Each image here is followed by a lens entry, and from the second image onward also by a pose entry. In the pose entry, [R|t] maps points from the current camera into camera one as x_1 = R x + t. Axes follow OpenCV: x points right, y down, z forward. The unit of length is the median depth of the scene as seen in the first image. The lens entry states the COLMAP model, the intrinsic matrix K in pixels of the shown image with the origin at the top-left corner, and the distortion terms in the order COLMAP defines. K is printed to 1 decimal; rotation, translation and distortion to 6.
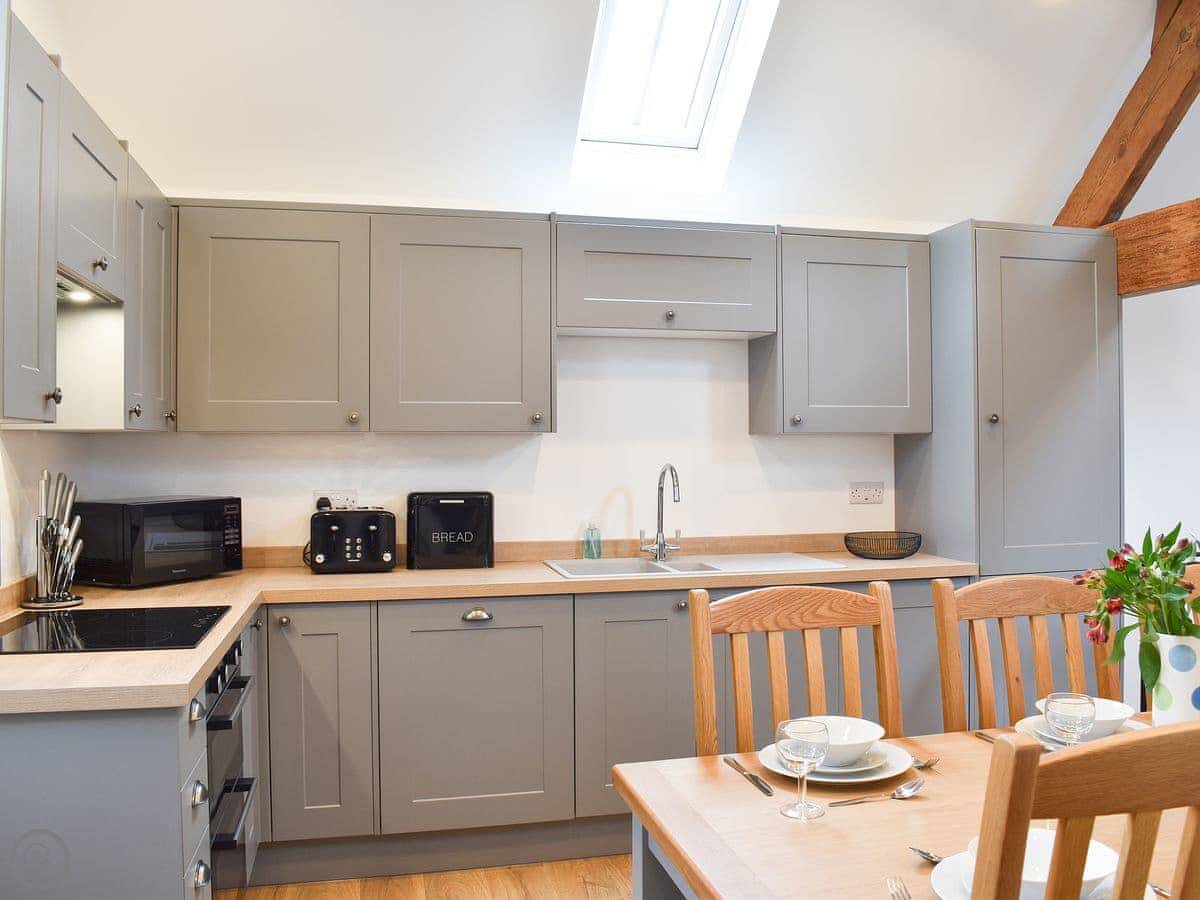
lens RADIAL K [[1055.5, 0, 595.8], [0, 1055.5, 454.0], [0, 0, 1]] dist [-0.098137, 0.019302]
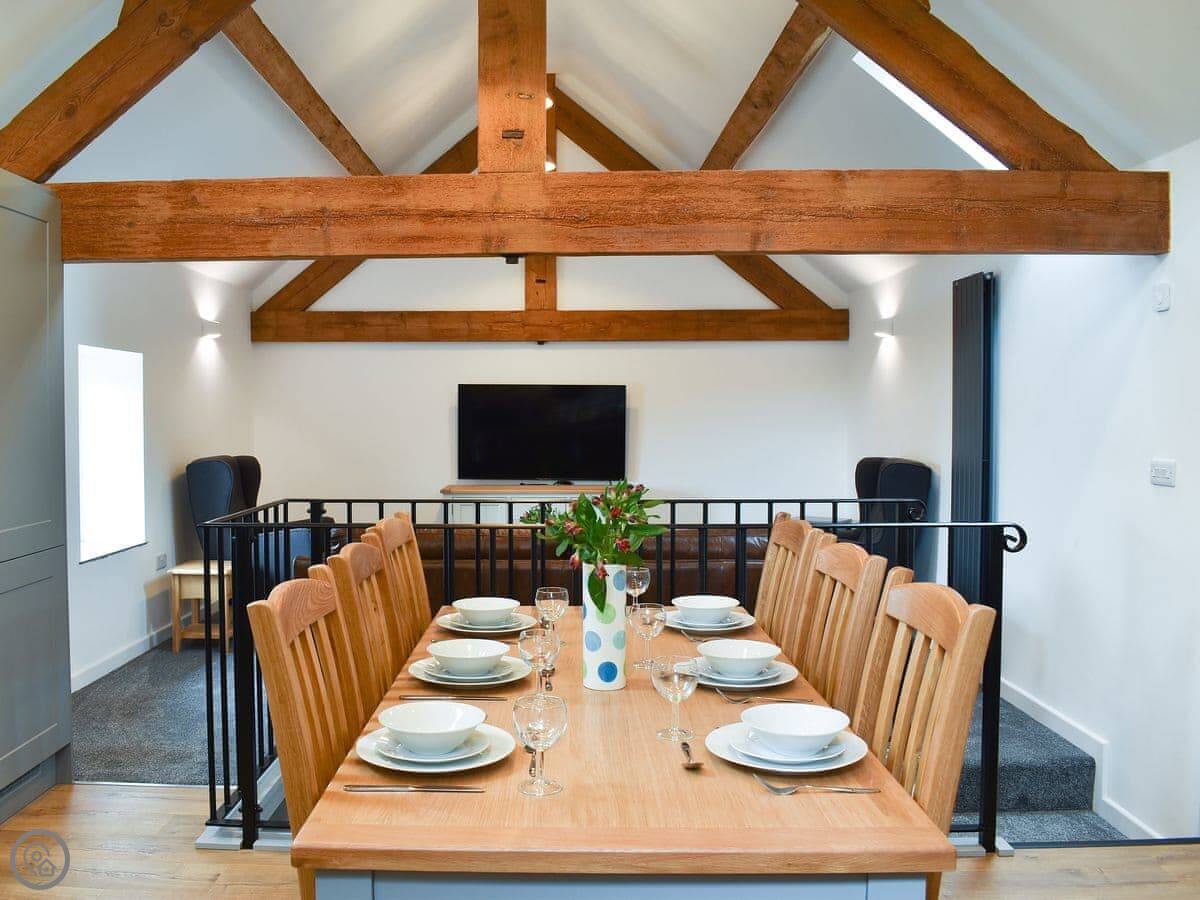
lens RADIAL K [[1055.5, 0, 595.9], [0, 1055.5, 443.7], [0, 0, 1]] dist [-0.098137, 0.019302]
pose [[0.249057, -0.023372, 0.968207, -0.313230], [0.004933, 0.999726, 0.022864, -0.002946], [-0.968476, -0.000918, 0.249104, 0.293062]]
